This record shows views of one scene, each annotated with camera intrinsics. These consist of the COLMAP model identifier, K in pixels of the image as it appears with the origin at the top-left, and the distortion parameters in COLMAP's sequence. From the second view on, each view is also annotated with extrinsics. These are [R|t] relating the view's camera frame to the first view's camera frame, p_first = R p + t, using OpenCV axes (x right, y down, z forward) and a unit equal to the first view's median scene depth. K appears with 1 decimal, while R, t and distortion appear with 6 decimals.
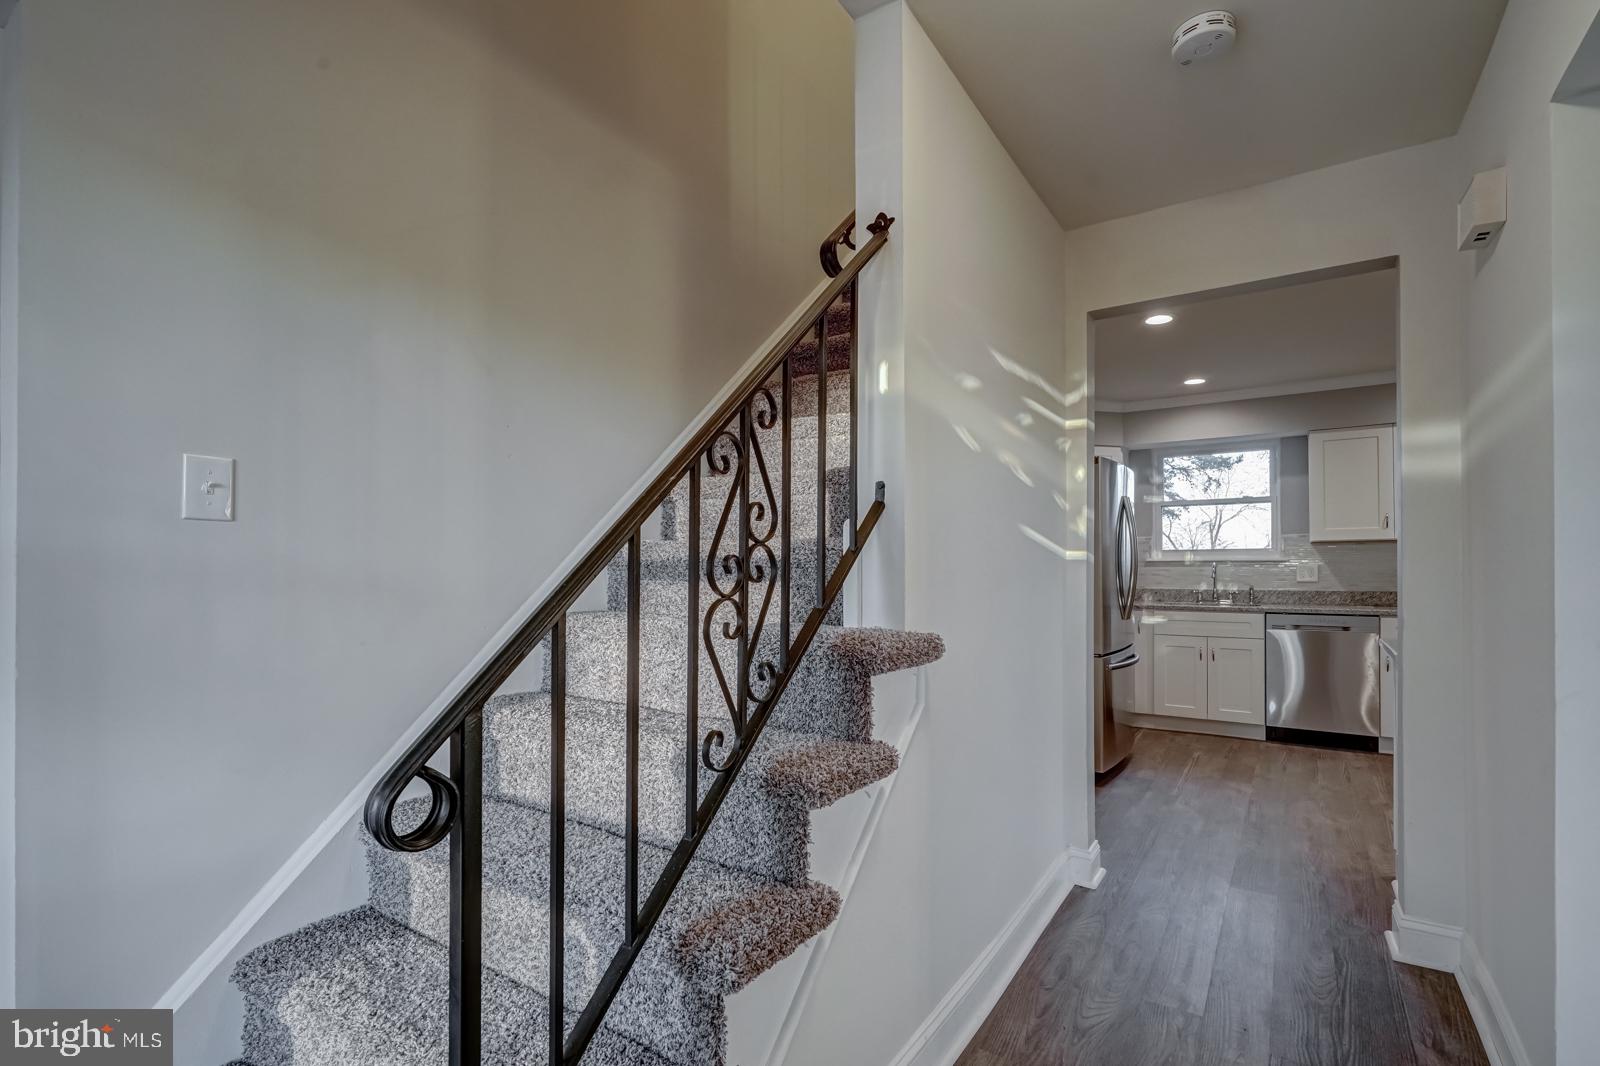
lens RADIAL K [[750.3, 0, 795.8], [0, 750.3, 563.8], [0, 0, 1]] dist [-0.000260, 0.001032]
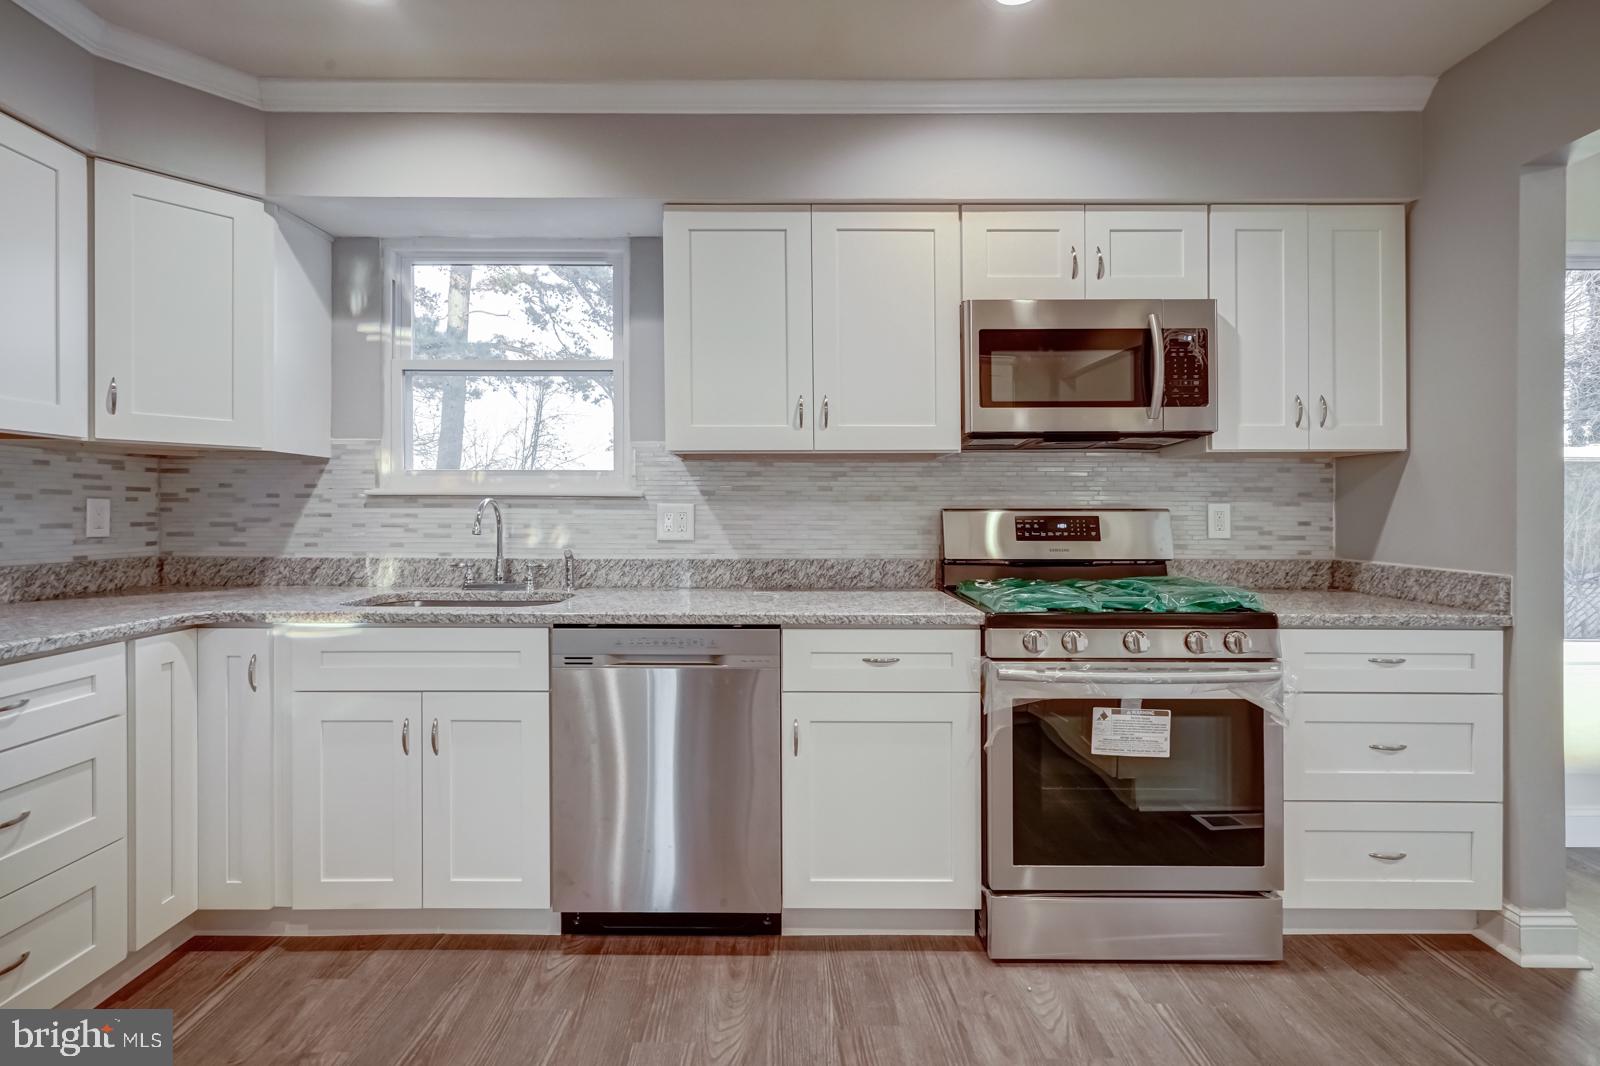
lens RADIAL K [[734.3, 0, 792.7], [0, 734.3, 511.4], [0, 0, 1]] dist [-0.006127, -0.000159]
pose [[0.822893, 0.002075, 0.568192, 0.918811], [-0.002519, 0.999997, -0.000004, 0.009783], [-0.568190, -0.001428, 0.822896, 1.098895]]
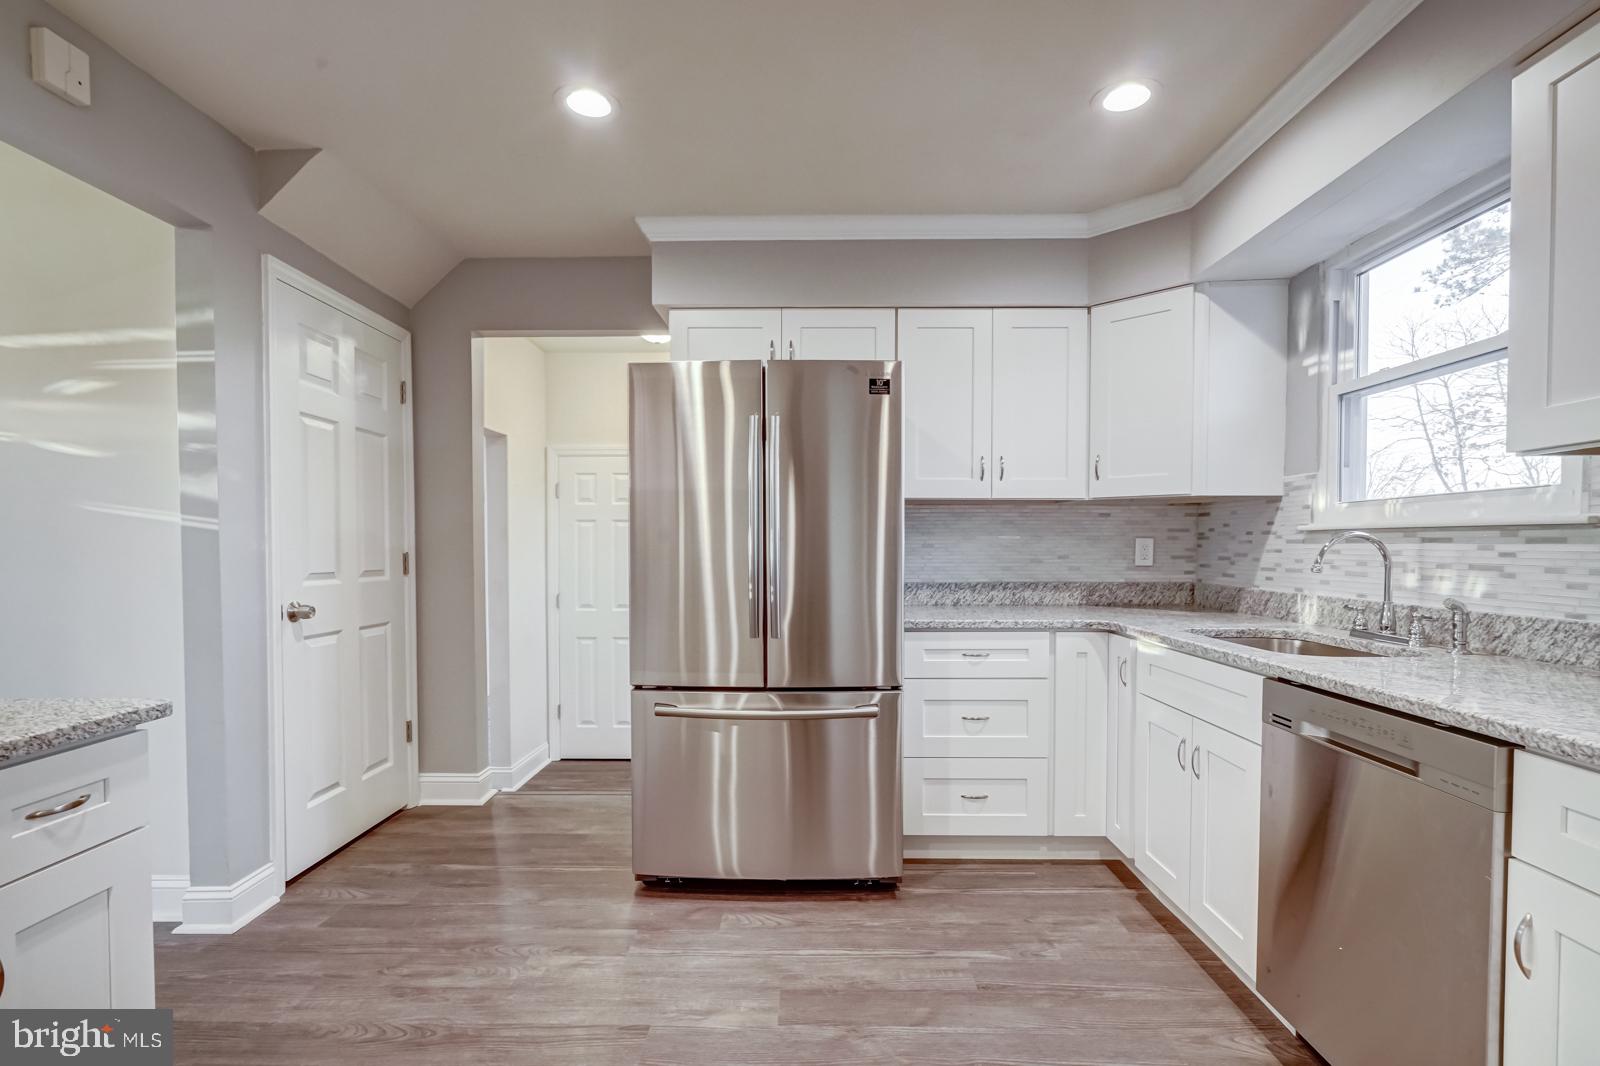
lens RADIAL K [[750.3, 0, 795.8], [0, 750.3, 563.8], [0, 0, 1]] dist [-0.000260, 0.001032]
pose [[0.542682, 0.020305, -0.839693, 1.436608], [-0.000407, 0.999714, 0.023912, 0.009622], [0.839938, -0.012635, 0.542535, 1.121549]]
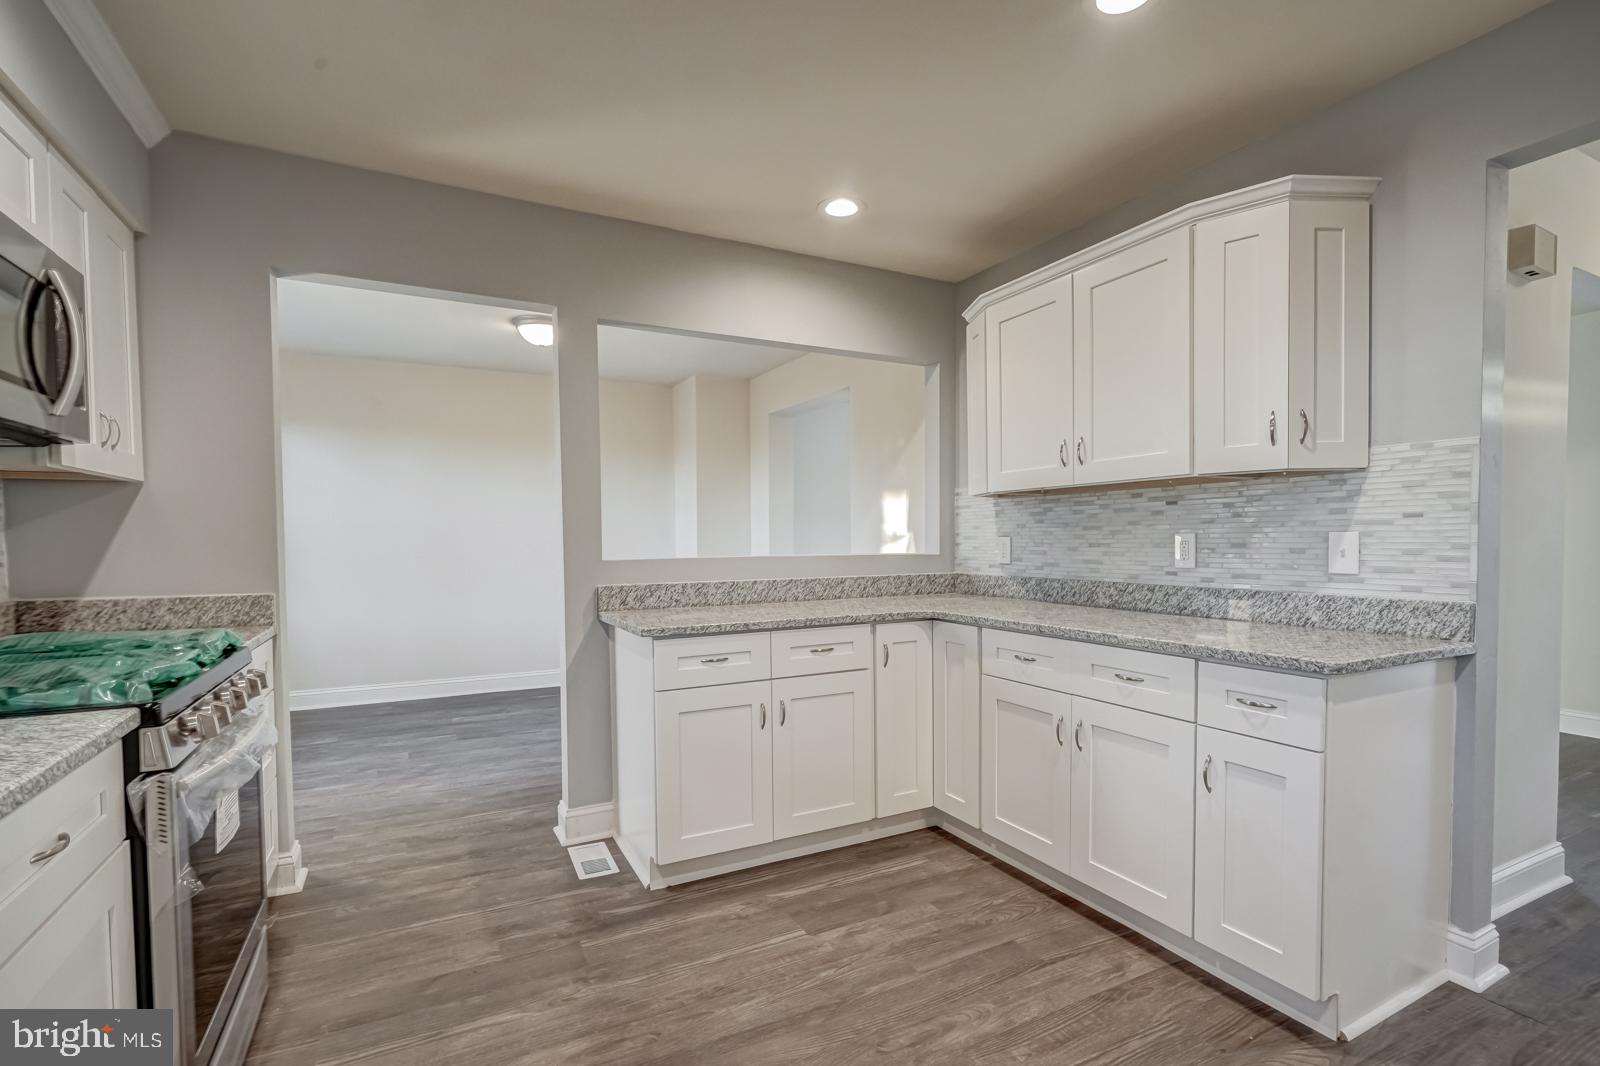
lens RADIAL K [[750.3, 0, 795.8], [0, 750.3, 563.8], [0, 0, 1]] dist [-0.000260, 0.001032]
pose [[-0.874374, -0.010910, 0.485130, 0.897129], [0.006584, 0.999388, 0.034342, 0.007068], [-0.485208, 0.033222, -0.873767, 1.765772]]
